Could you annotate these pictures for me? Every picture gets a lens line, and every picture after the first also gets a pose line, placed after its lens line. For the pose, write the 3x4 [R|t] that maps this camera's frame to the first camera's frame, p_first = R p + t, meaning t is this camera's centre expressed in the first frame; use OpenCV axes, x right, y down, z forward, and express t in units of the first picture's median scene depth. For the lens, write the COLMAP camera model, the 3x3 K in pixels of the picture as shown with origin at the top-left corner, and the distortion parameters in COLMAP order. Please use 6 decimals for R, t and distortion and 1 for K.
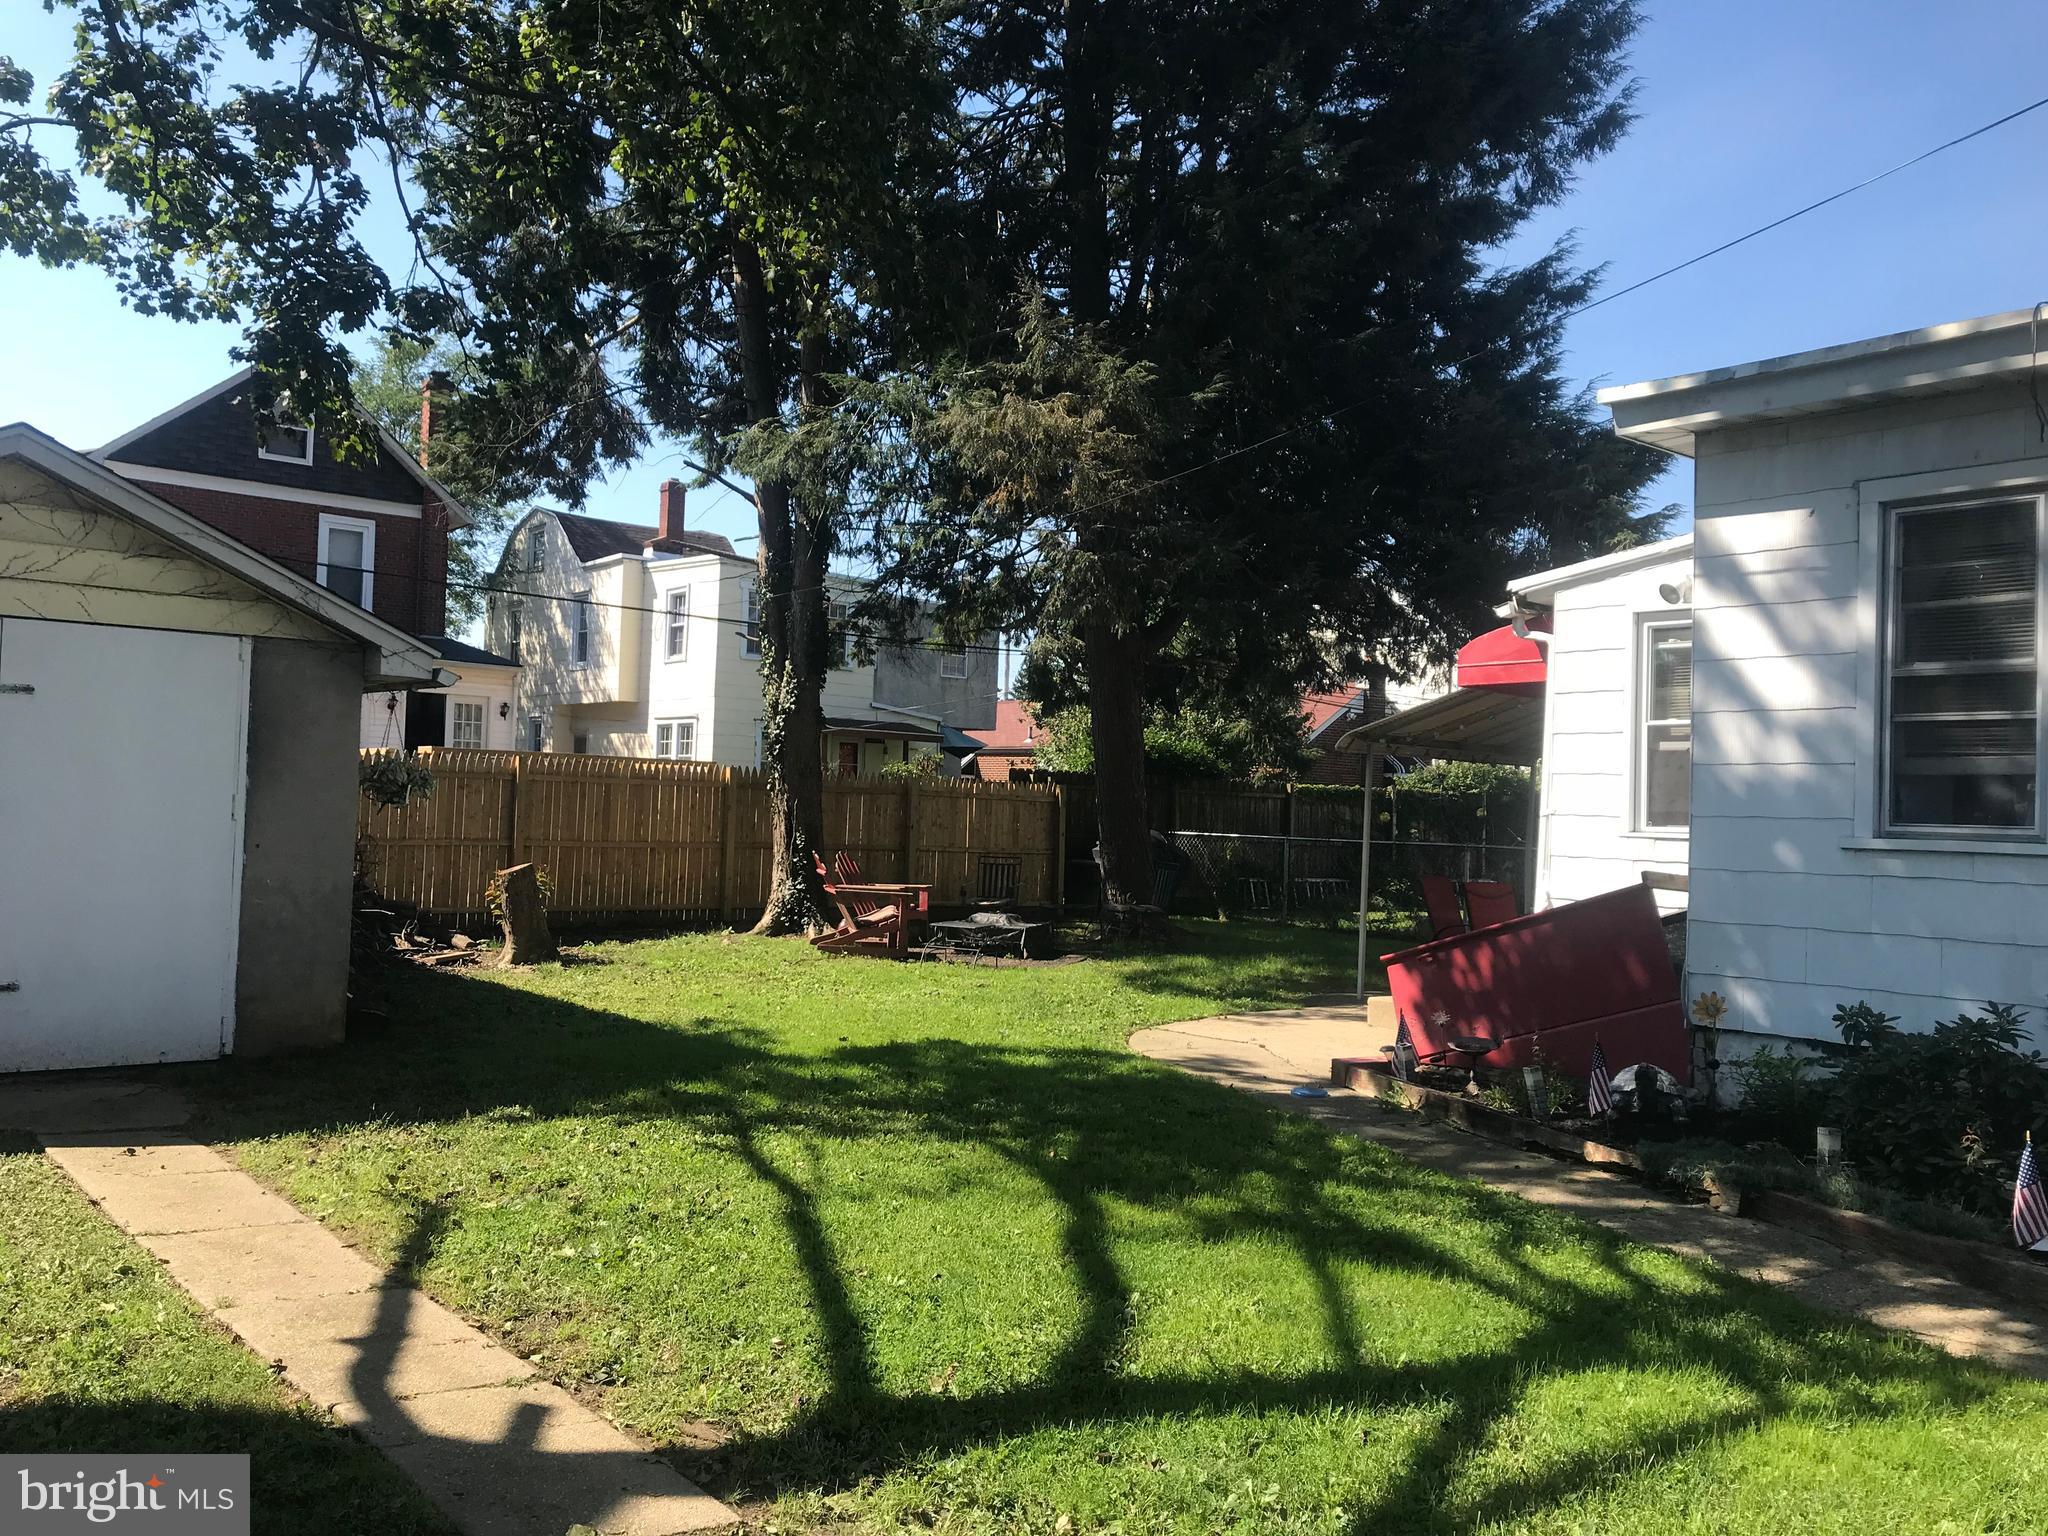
lens RADIAL K [[1598.0, 0, 1026.6], [0, 1598.0, 744.0], [0, 0, 1]] dist [0.004094, -0.000805]
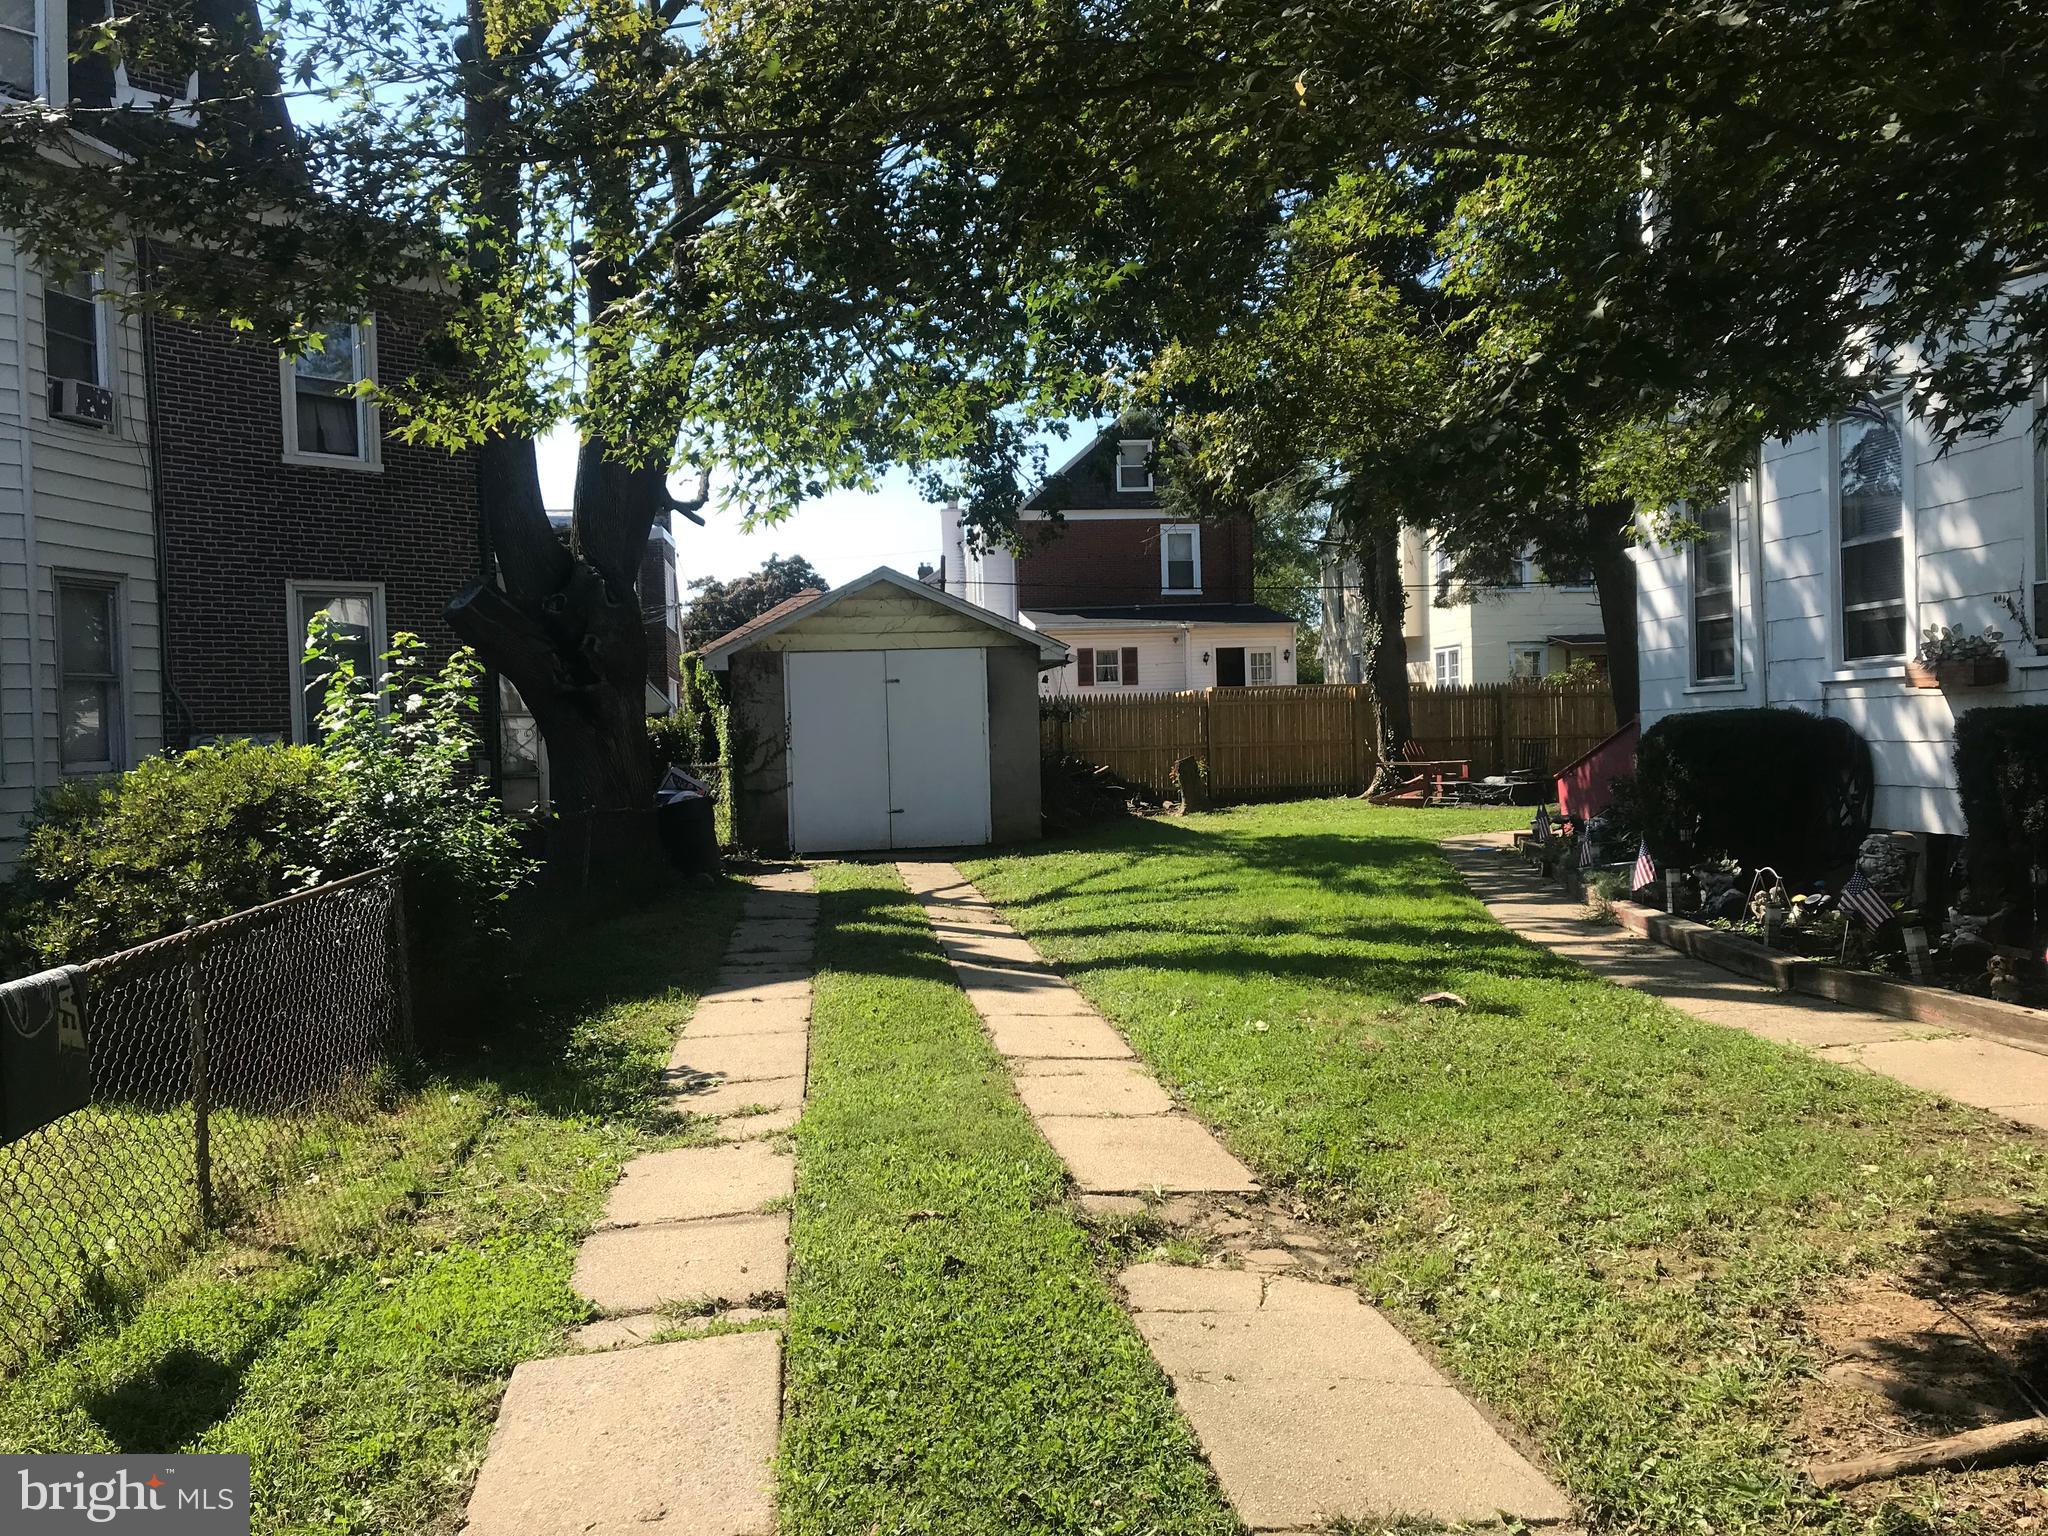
lens RADIAL K [[1702.5, 0, 1024.0], [0, 1702.5, 768.0], [0, 0, 1]] dist [0.049567, -0.001320]
pose [[0.818257, -0.046239, -0.572990, 0.517775], [0.079563, 0.996276, 0.033223, 0.013413], [0.569320, -0.072774, 0.818889, -0.510575]]
